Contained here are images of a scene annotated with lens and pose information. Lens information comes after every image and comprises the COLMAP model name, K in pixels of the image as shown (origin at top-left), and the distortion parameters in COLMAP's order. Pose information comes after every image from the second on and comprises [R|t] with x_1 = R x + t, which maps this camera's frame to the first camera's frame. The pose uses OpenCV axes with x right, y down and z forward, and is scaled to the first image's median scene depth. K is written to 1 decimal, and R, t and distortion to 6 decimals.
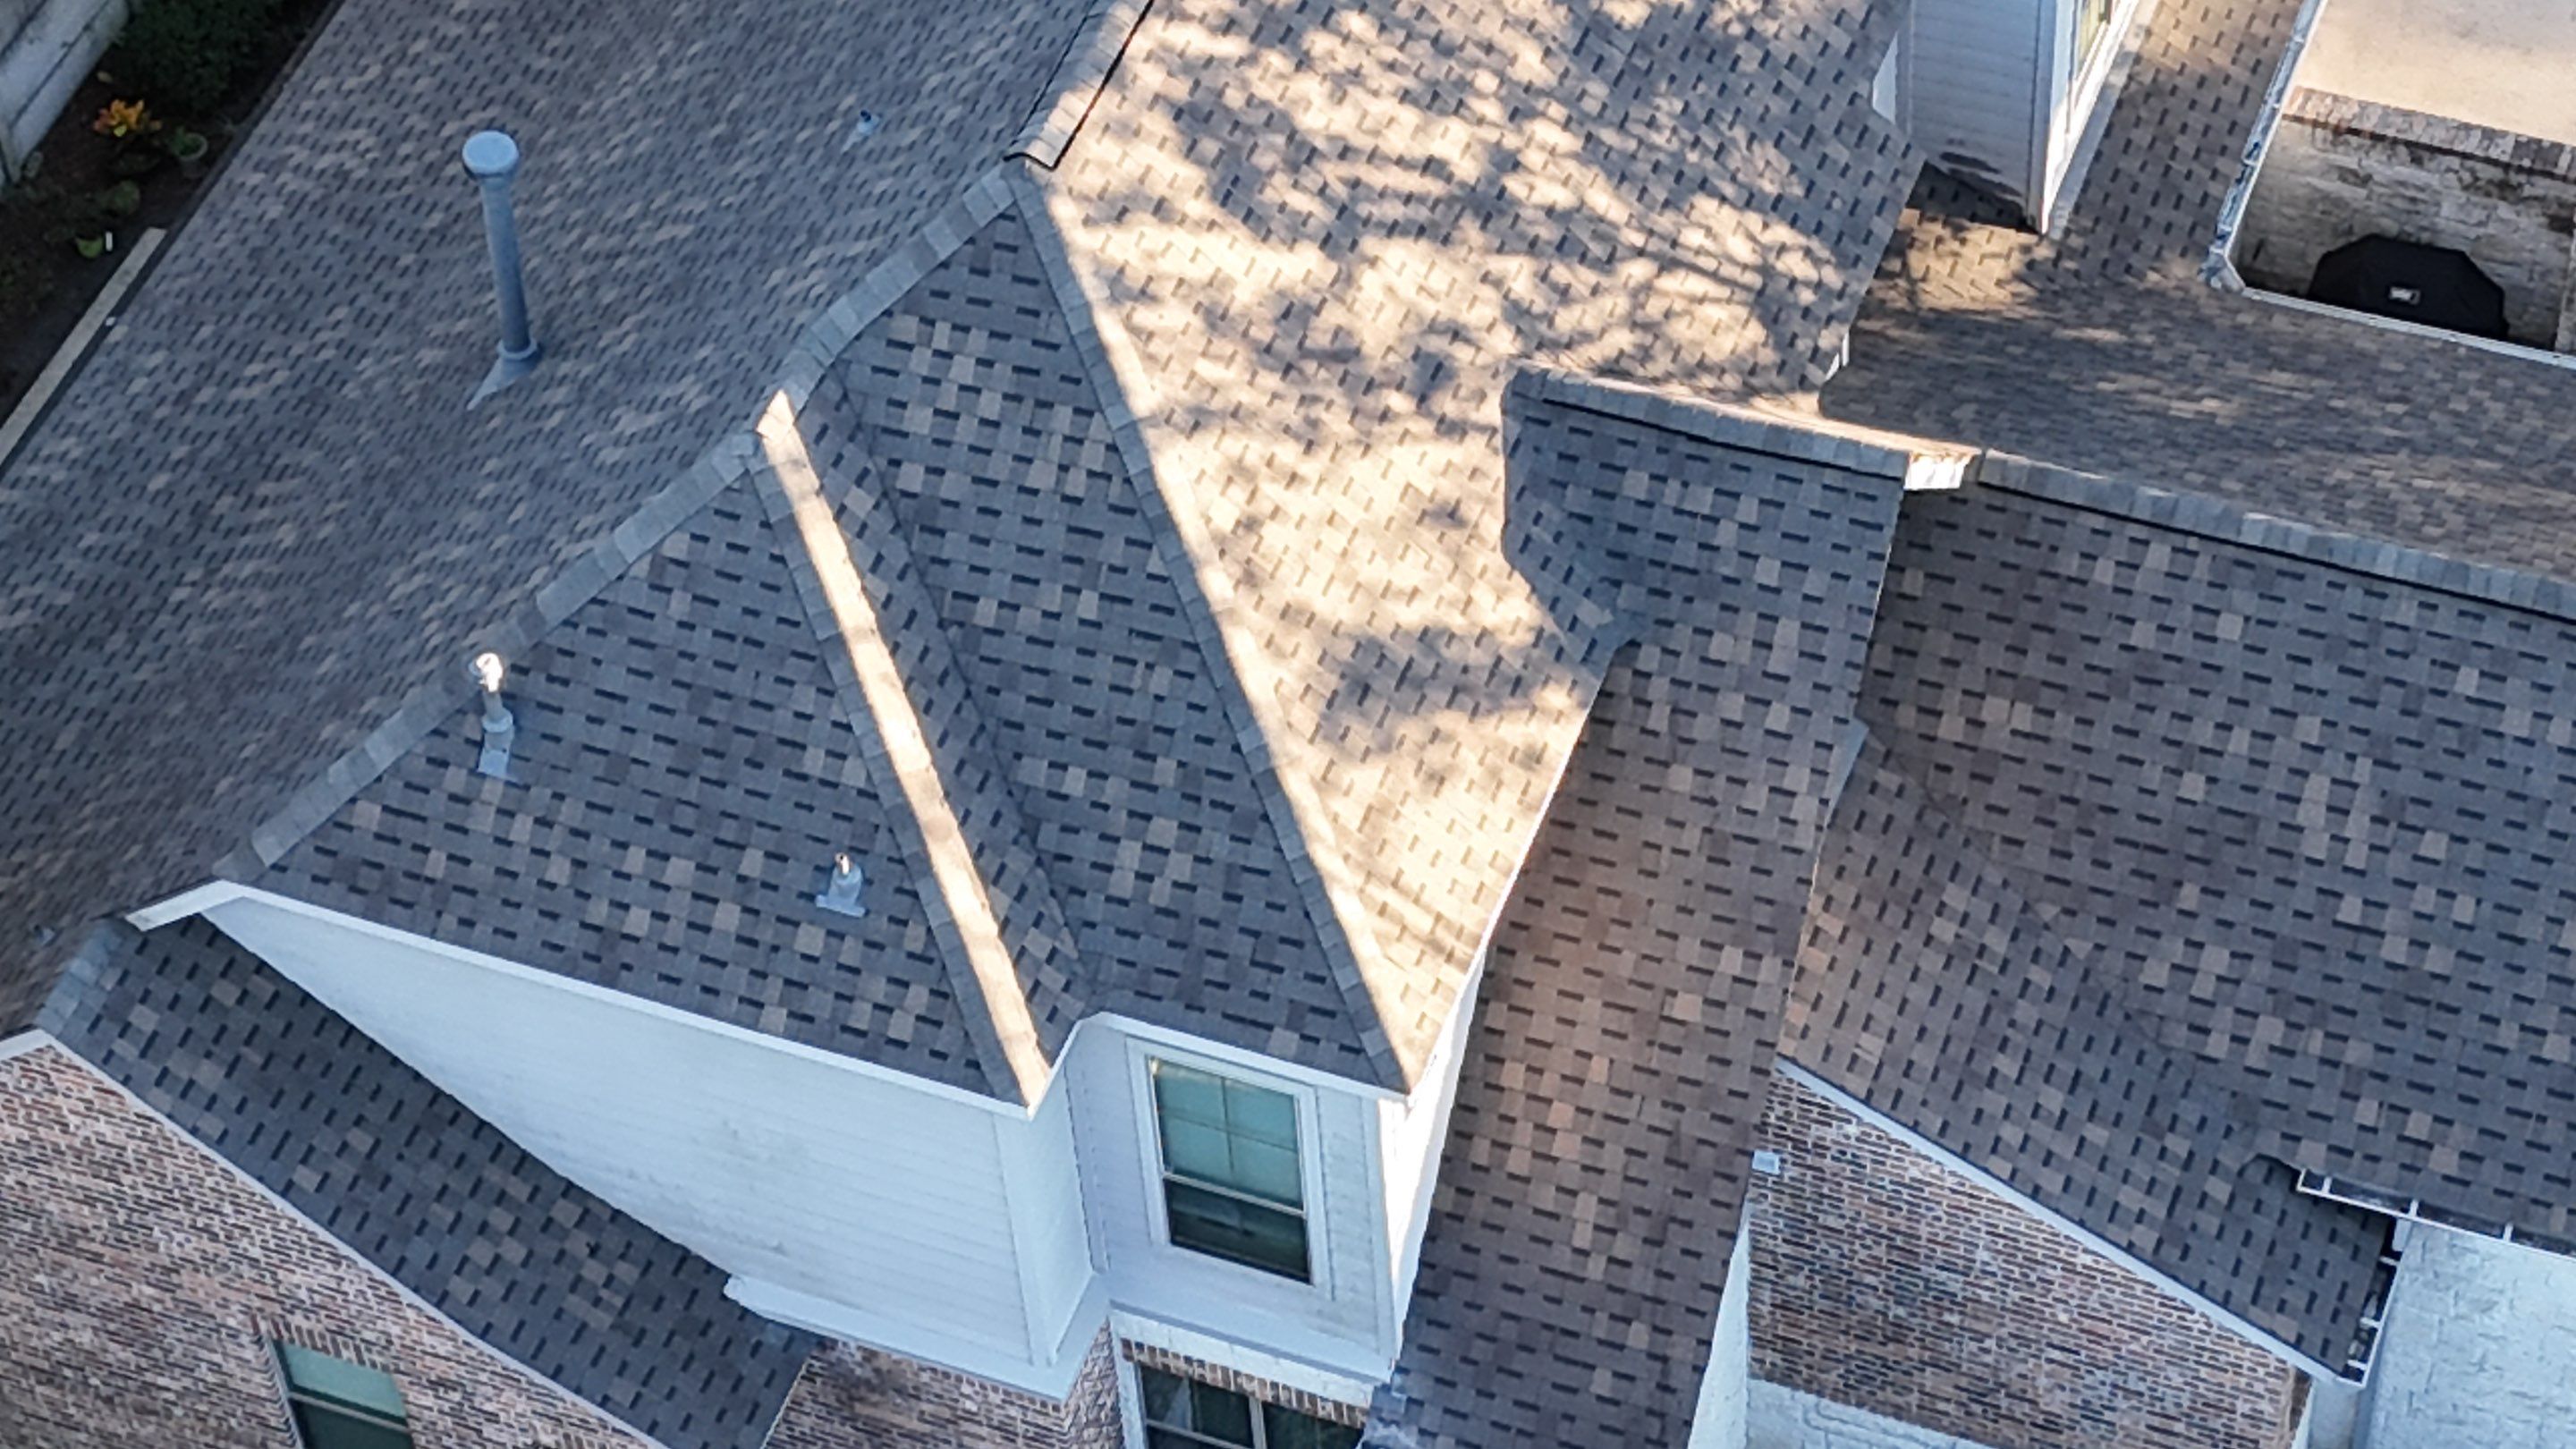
lens RADIAL K [[5750.6, 0, 1395.7], [0, 5750.6, 767.8], [0, 0, 1]] dist [0.151515, 0.000000]
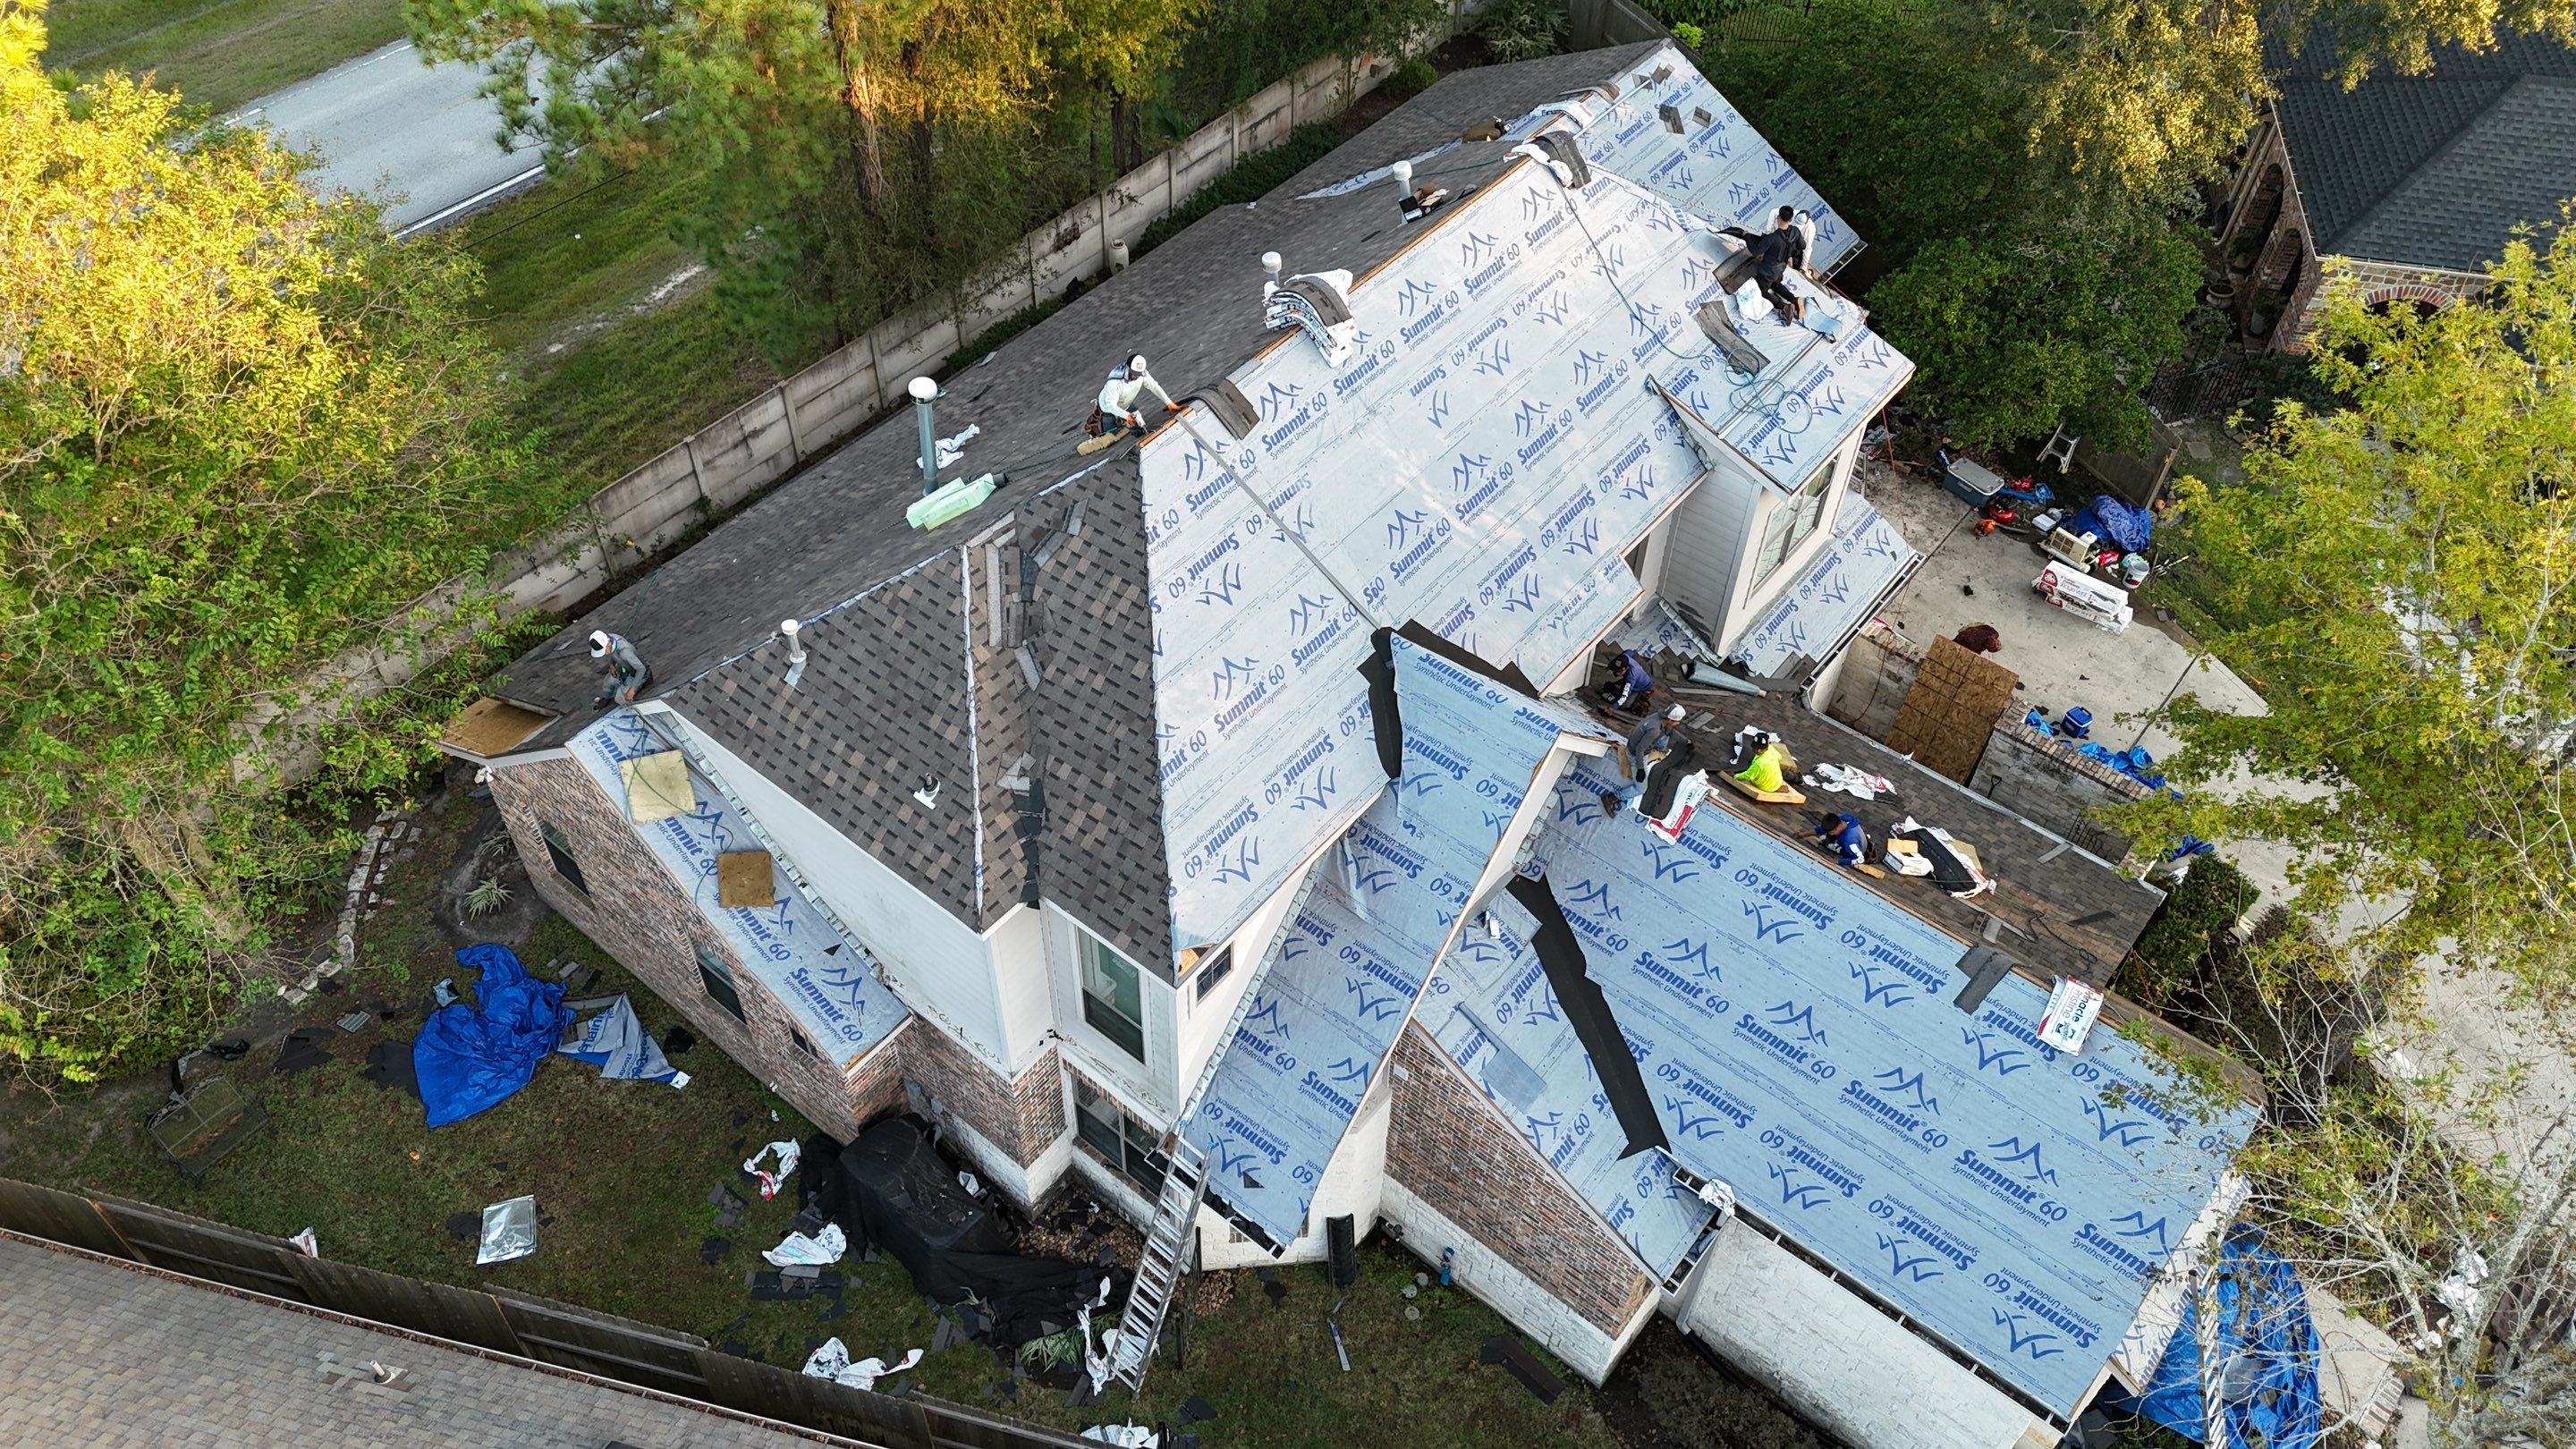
lens RADIAL K [[1931.6, 0, 1282.4], [0, 1931.6, 708.5], [0, 0, 1]] dist [0.044110, -0.042918]
pose [[0.947409, 0.273323, -0.166465, 0.103834], [-0.279662, 0.959974, -0.015444, -0.025834], [0.155581, 0.061186, 0.985926, 0.379300]]
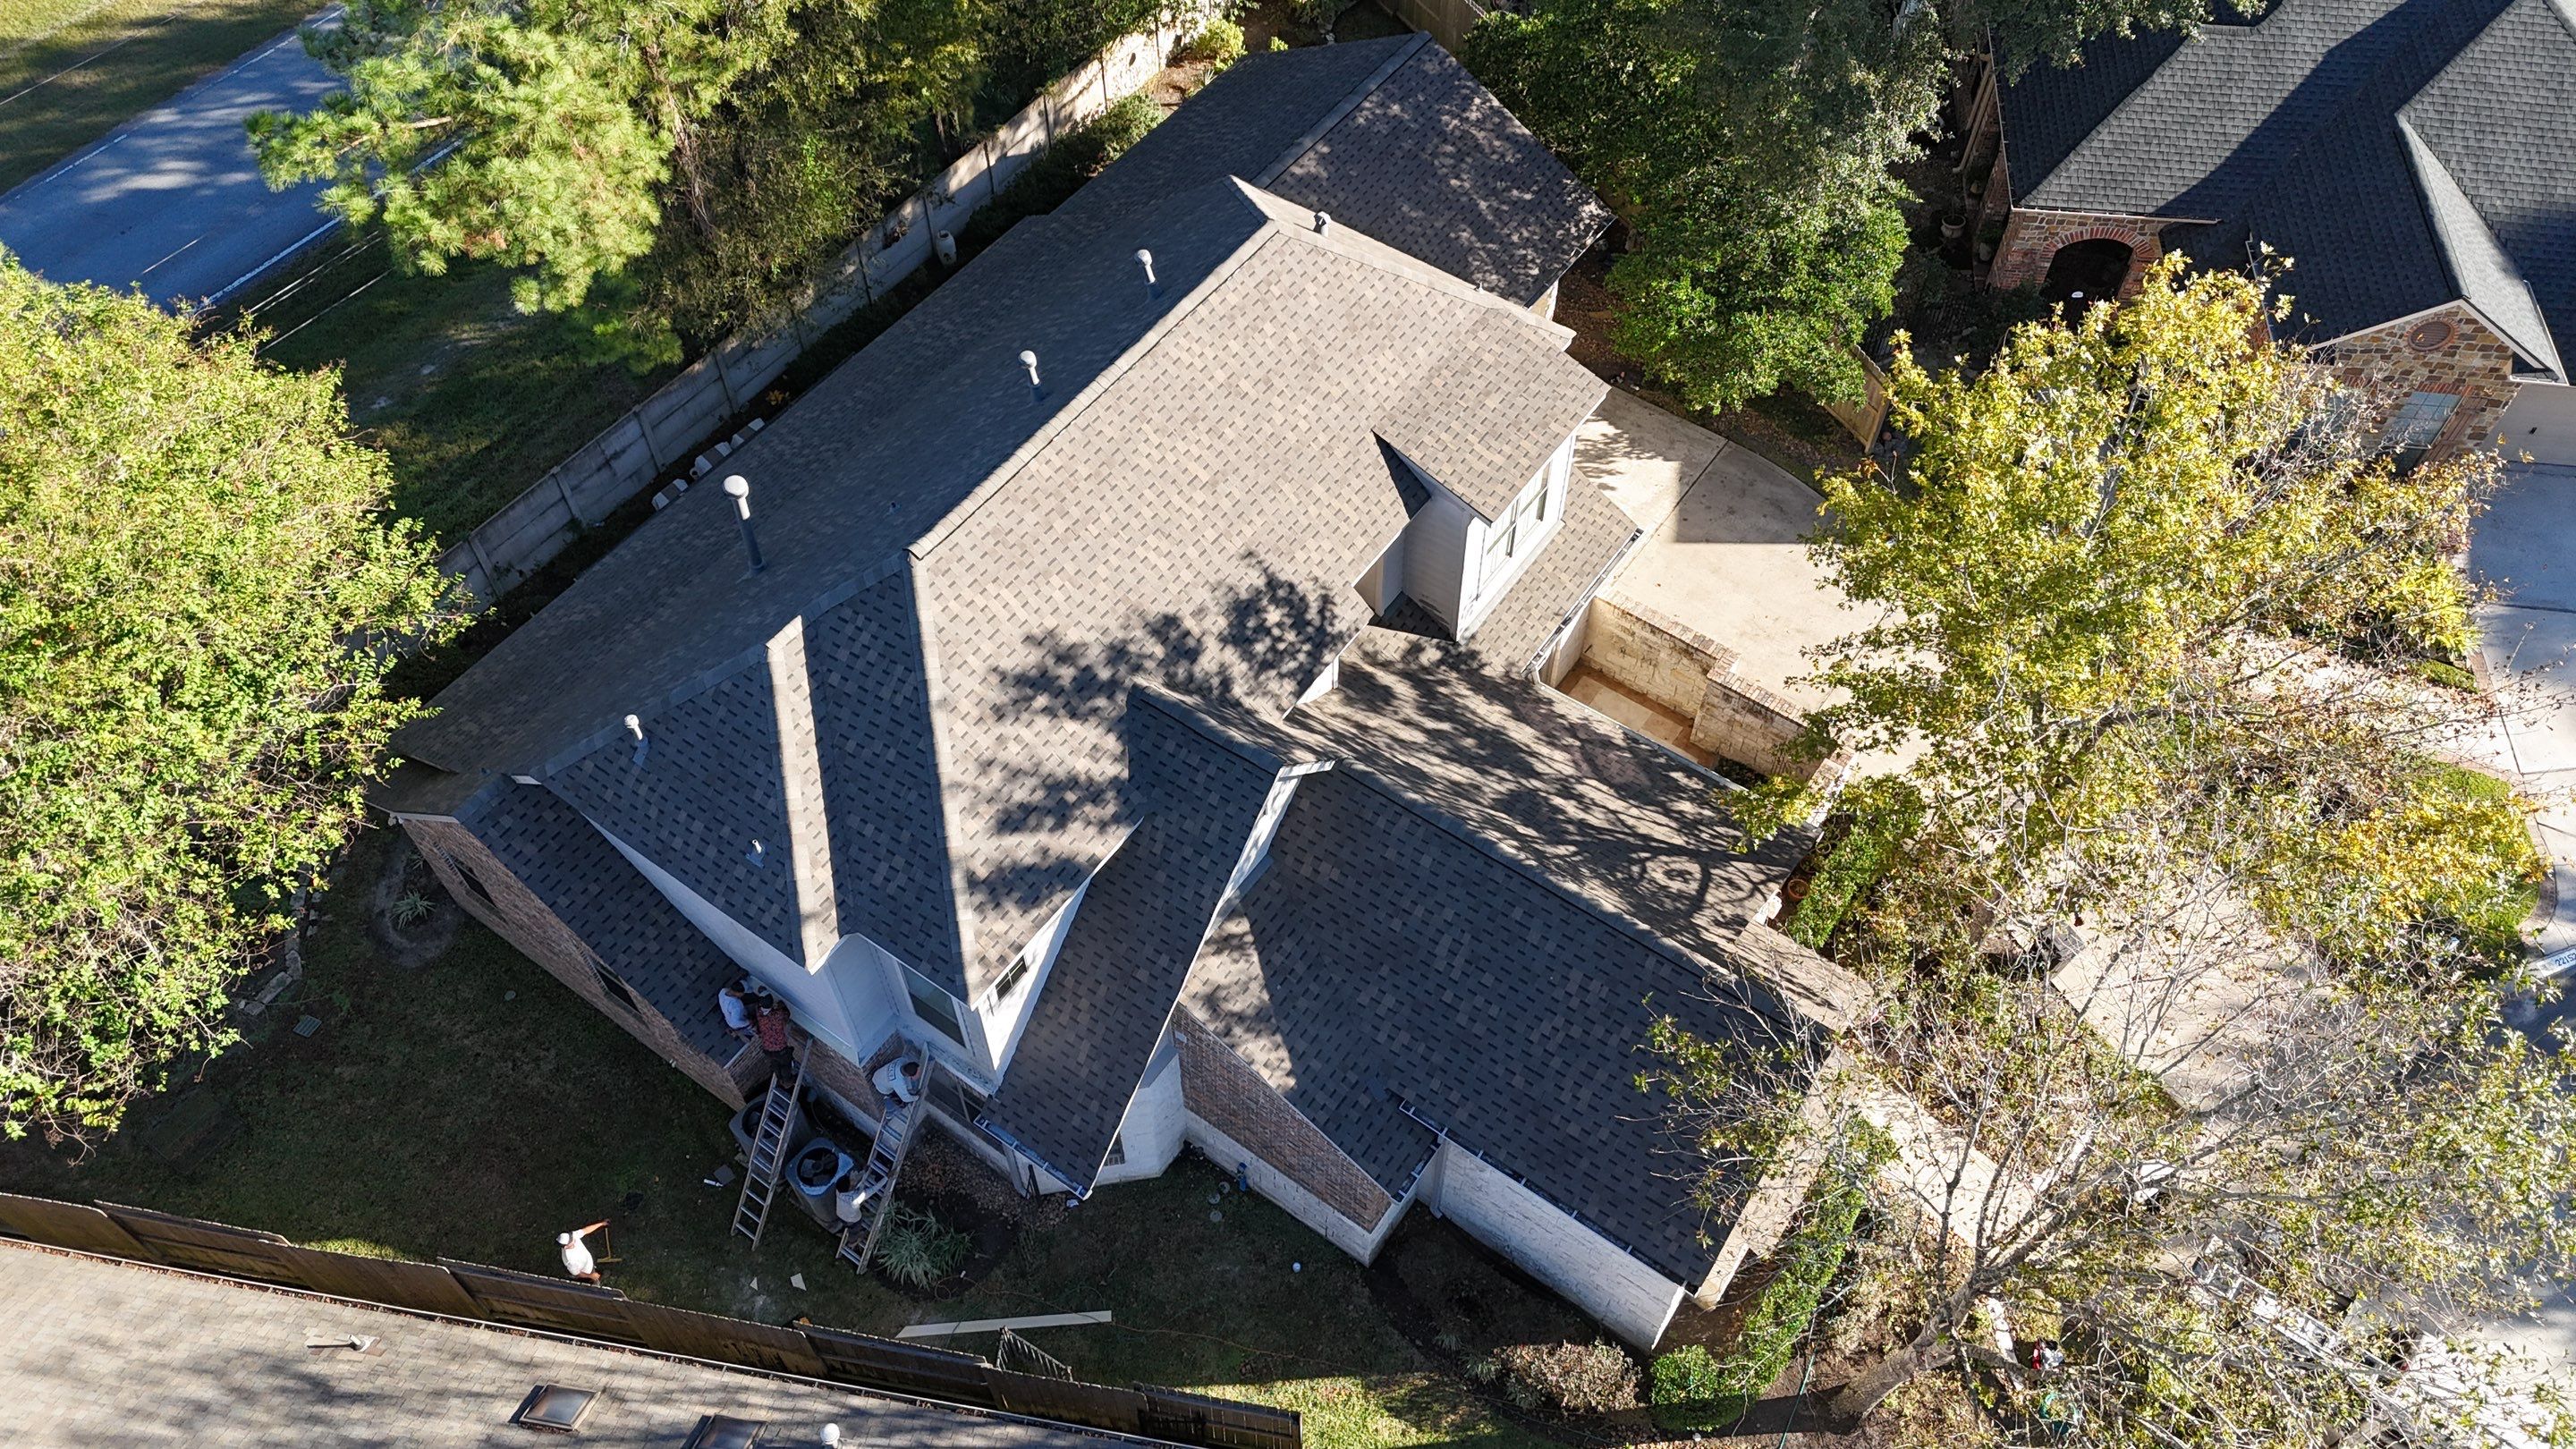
lens RADIAL K [[1931.6, 0, 1297.0], [0, 1931.6, 724.5], [0, 0, 1]] dist [0.044110, -0.042918]
pose [[0.966994, 0.228790, -0.112149, 0.173226], [-0.219945, 0.971722, 0.085904, -0.132952], [0.128632, -0.058402, 0.989971, 0.263530]]
